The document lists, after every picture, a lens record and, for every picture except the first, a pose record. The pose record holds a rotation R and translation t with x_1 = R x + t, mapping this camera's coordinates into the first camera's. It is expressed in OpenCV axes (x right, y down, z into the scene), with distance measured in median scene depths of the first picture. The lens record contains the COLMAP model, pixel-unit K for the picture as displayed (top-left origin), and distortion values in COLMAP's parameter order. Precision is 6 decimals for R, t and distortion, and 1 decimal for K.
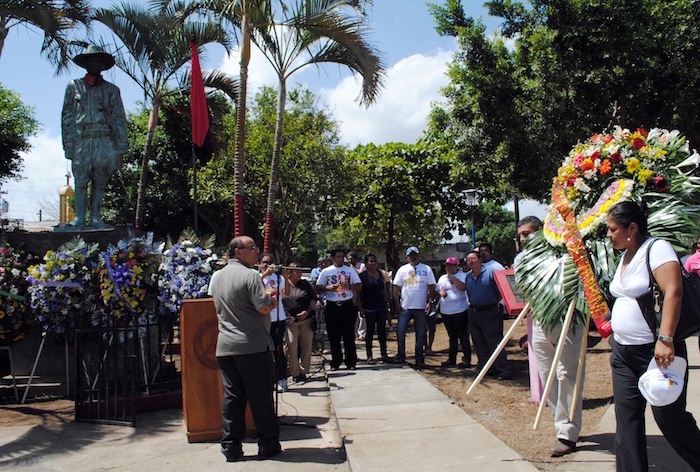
lens RADIAL K [[582.6, 0, 386.9], [0, 582.6, 217.5], [0, 0, 1]] dist [-0.079004, -0.001455]
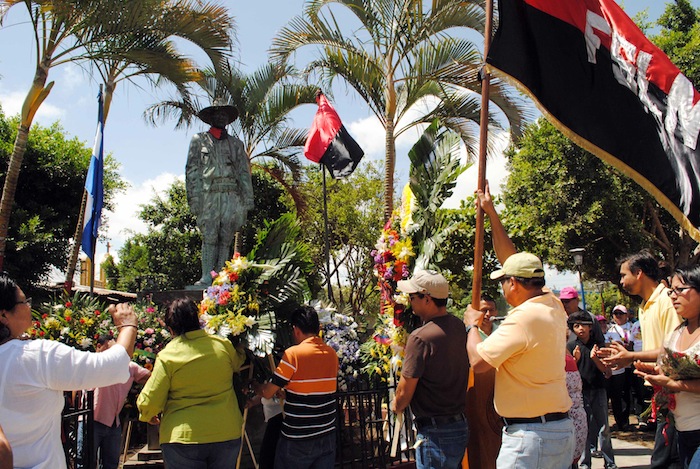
lens RADIAL K [[539.4, 0, 341.9], [0, 539.4, 241.2], [0, 0, 1]] dist [-0.085649, 0.000382]
pose [[0.999962, -0.002216, 0.008482, -0.373842], [0.002943, 0.996237, -0.086616, 0.023730], [-0.008258, 0.086638, 0.996206, 0.125269]]
